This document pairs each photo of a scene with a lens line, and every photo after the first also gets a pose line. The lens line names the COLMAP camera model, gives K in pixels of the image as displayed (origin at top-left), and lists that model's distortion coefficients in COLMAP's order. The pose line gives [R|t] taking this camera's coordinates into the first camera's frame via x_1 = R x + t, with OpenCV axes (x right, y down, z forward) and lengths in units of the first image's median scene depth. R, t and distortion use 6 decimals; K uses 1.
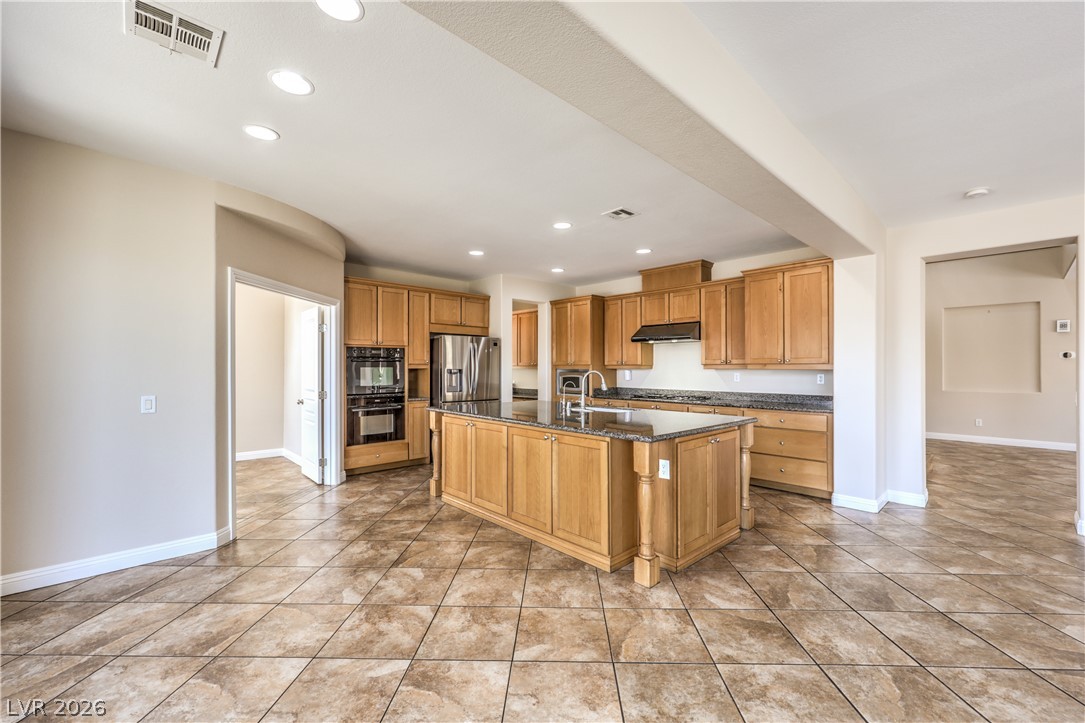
lens RADIAL K [[436.9, 0, 544.6], [0, 436.9, 345.2], [0, 0, 1]] dist [-0.001385, -0.000175]
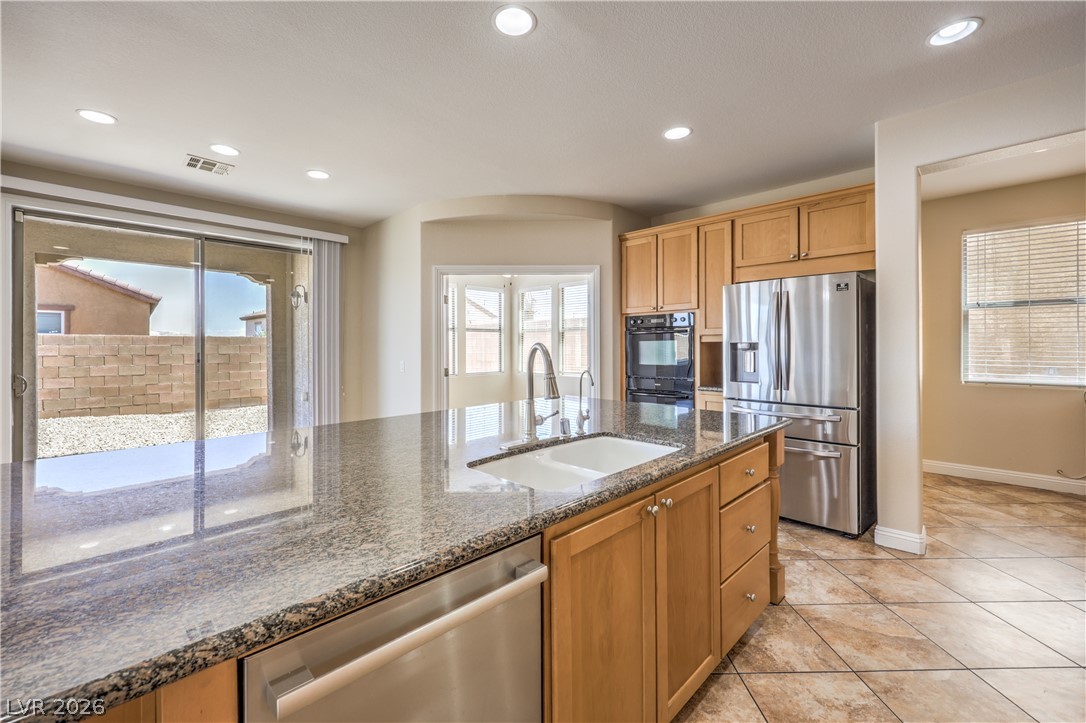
lens RADIAL K [[437.3, 0, 545.1], [0, 437.3, 345.2], [0, 0, 1]] dist [-0.001385, -0.000175]
pose [[0.043635, -0.000175, -0.999048, 0.375329], [0.056647, 0.998392, 0.002299, 0.046941], [0.997440, -0.056693, 0.043575, 0.786837]]
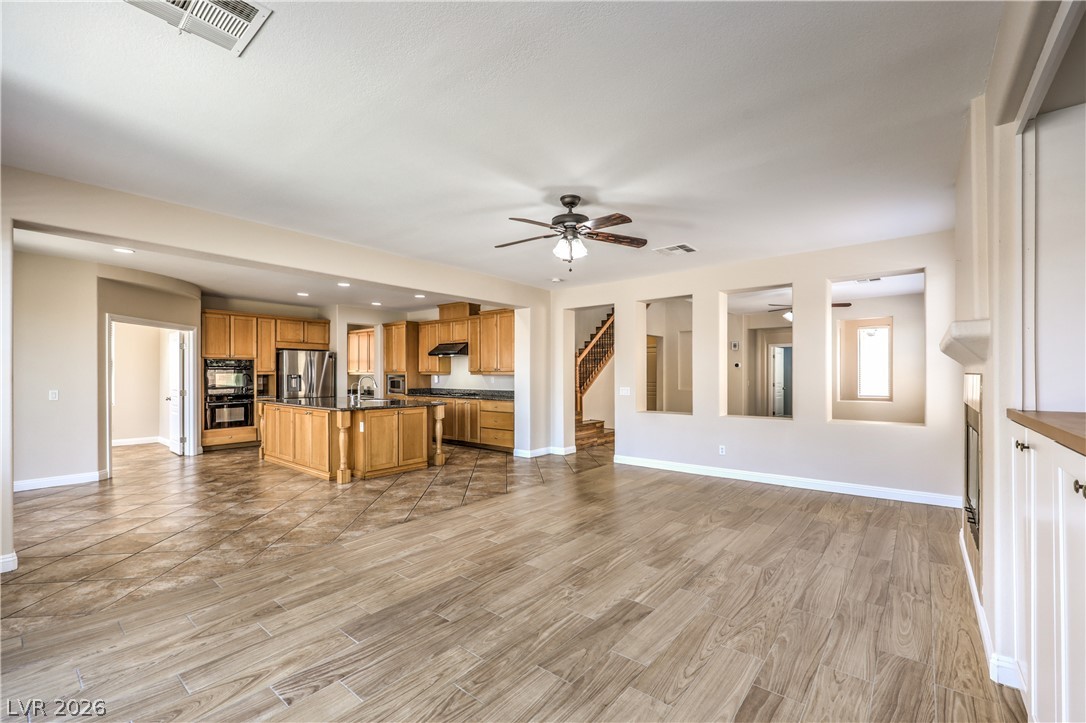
lens RADIAL K [[449.3, 0, 548.3], [0, 449.3, 355.0], [0, 0, 1]] dist [0.000944, 0.000221]
pose [[0.990875, 0.004958, 0.134693, 0.435665], [-0.006474, 0.999920, 0.010826, -0.031457], [-0.134629, -0.011599, 0.990828, -0.564363]]
